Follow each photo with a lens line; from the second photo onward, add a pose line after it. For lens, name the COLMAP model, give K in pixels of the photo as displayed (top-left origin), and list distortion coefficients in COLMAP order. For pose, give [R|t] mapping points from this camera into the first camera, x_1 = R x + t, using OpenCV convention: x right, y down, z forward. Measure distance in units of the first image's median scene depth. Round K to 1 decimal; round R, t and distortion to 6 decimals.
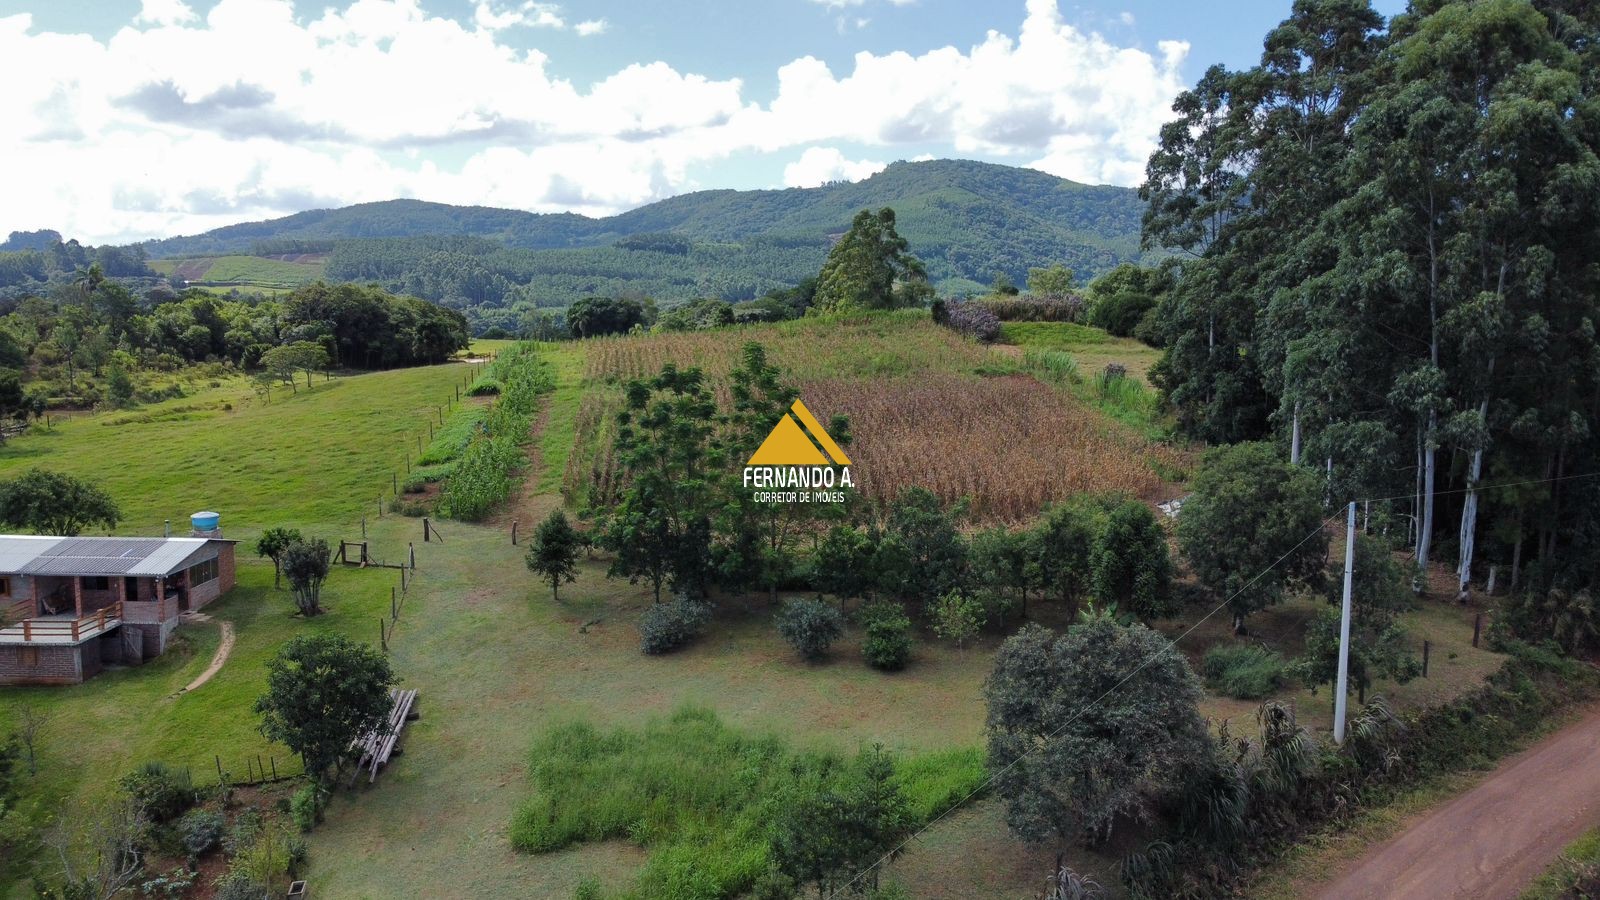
lens RADIAL K [[1223.2, 0, 800.4], [0, 1223.2, 455.0], [0, 0, 1]] dist [0.002248, 0.001970]
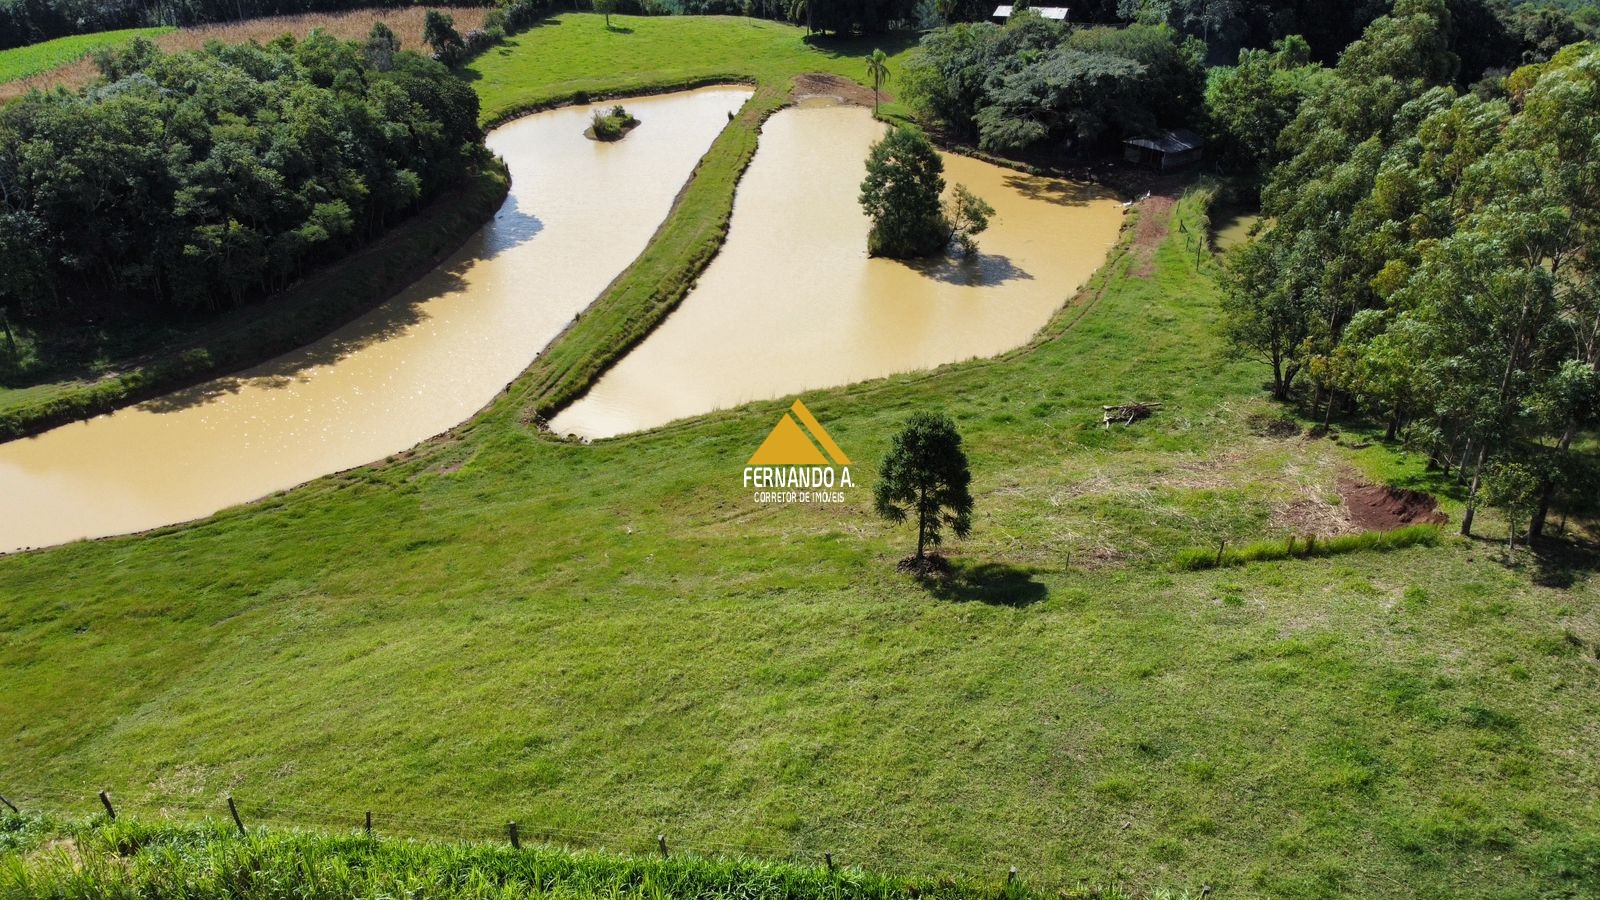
lens RADIAL K [[1223.2, 0, 785.7], [0, 1223.2, 435.4], [0, 0, 1]] dist [0.002248, 0.001970]
pose [[0.954340, 0.128473, -0.269684, -0.003232], [-0.025728, 0.934788, 0.354273, -0.035976], [0.297612, -0.331159, 0.895411, 0.126545]]
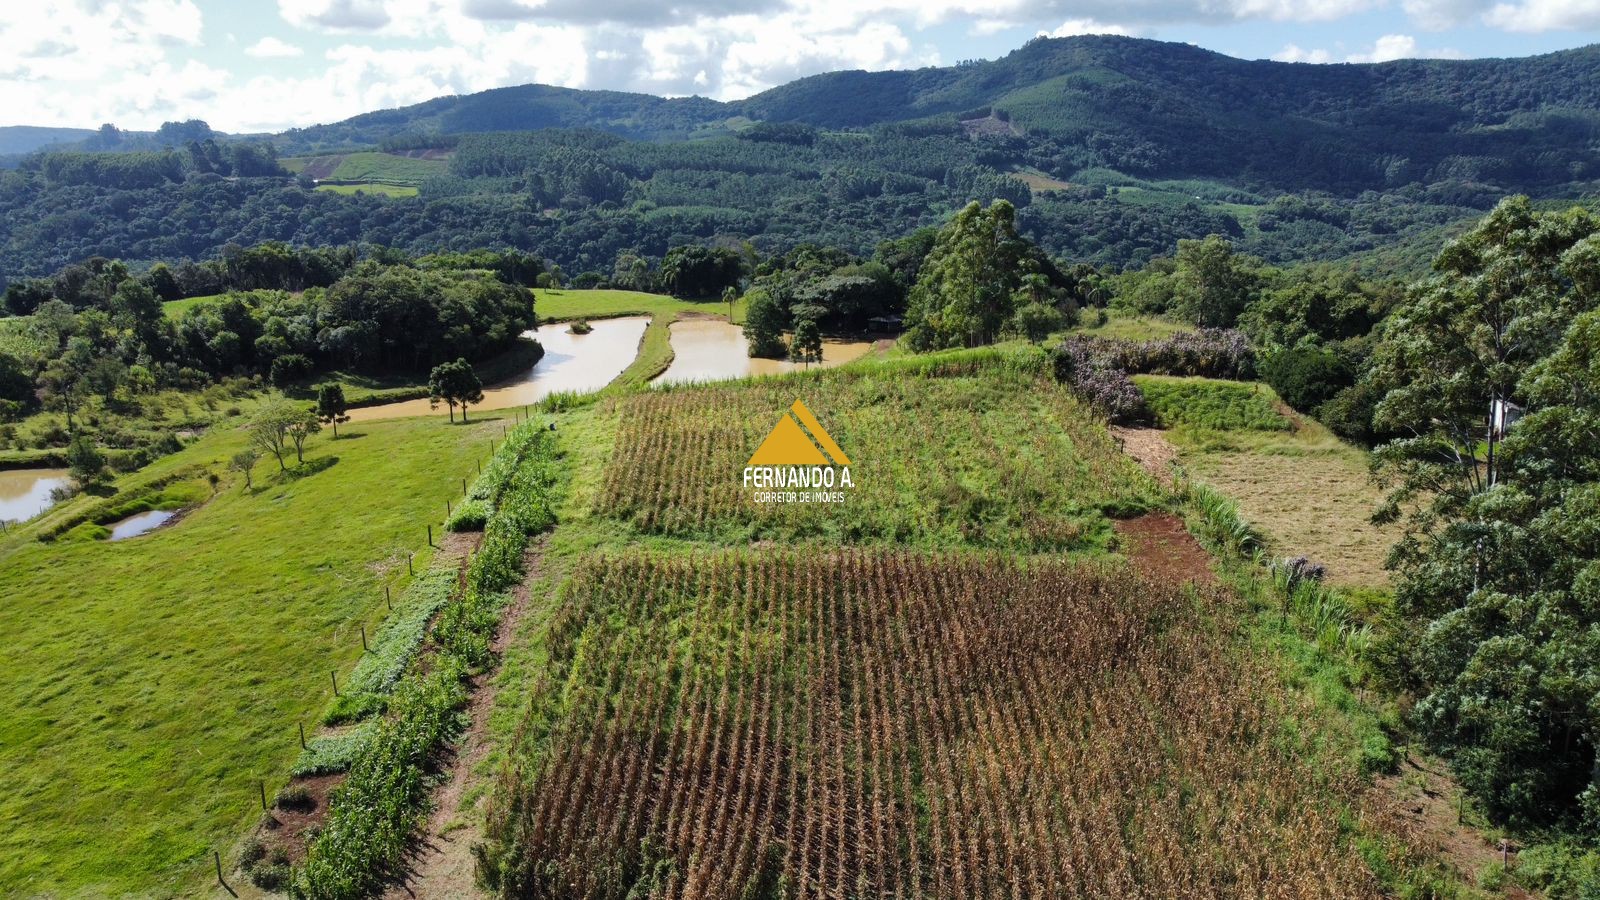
lens RADIAL K [[1223.2, 0, 795.6], [0, 1223.2, 450.2], [0, 0, 1]] dist [0.002248, 0.001970]
pose [[0.993925, 0.019647, -0.108288, 0.003885], [-0.009445, 0.995533, 0.093936, -0.019052], [0.109649, -0.092343, 0.989672, 0.026530]]
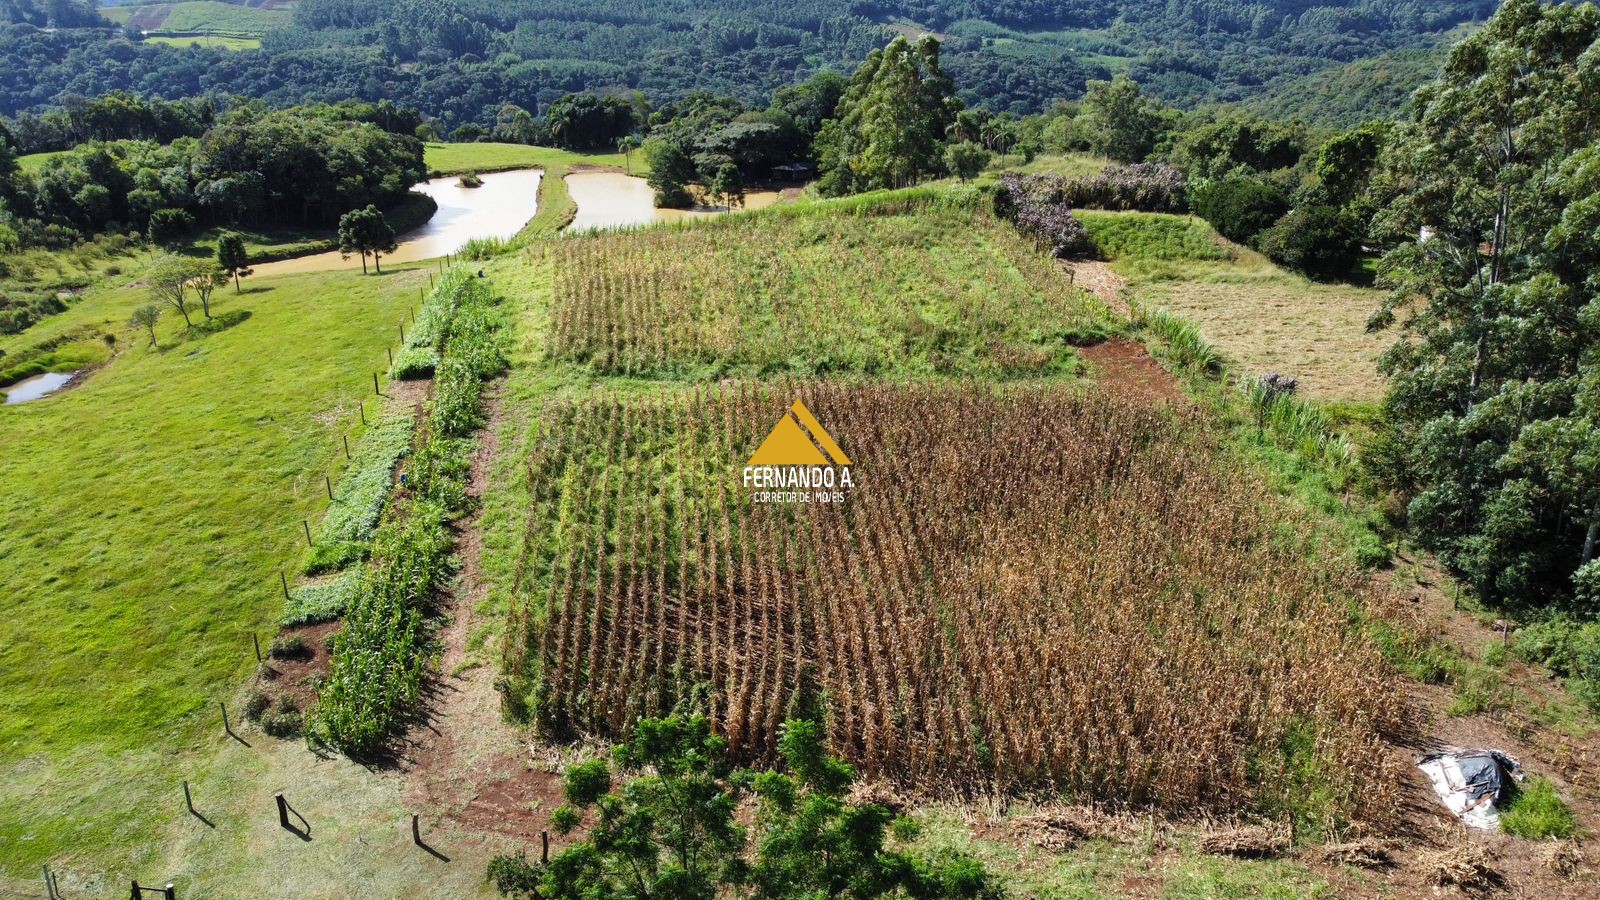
lens RADIAL K [[1223.2, 0, 797.6], [0, 1223.2, 450.7], [0, 0, 1]] dist [0.002248, 0.001970]
pose [[0.999978, -0.003978, -0.005330, -0.002067], [0.004978, 0.979127, 0.203189, -0.016950], [0.004411, -0.203211, 0.979125, 0.027365]]
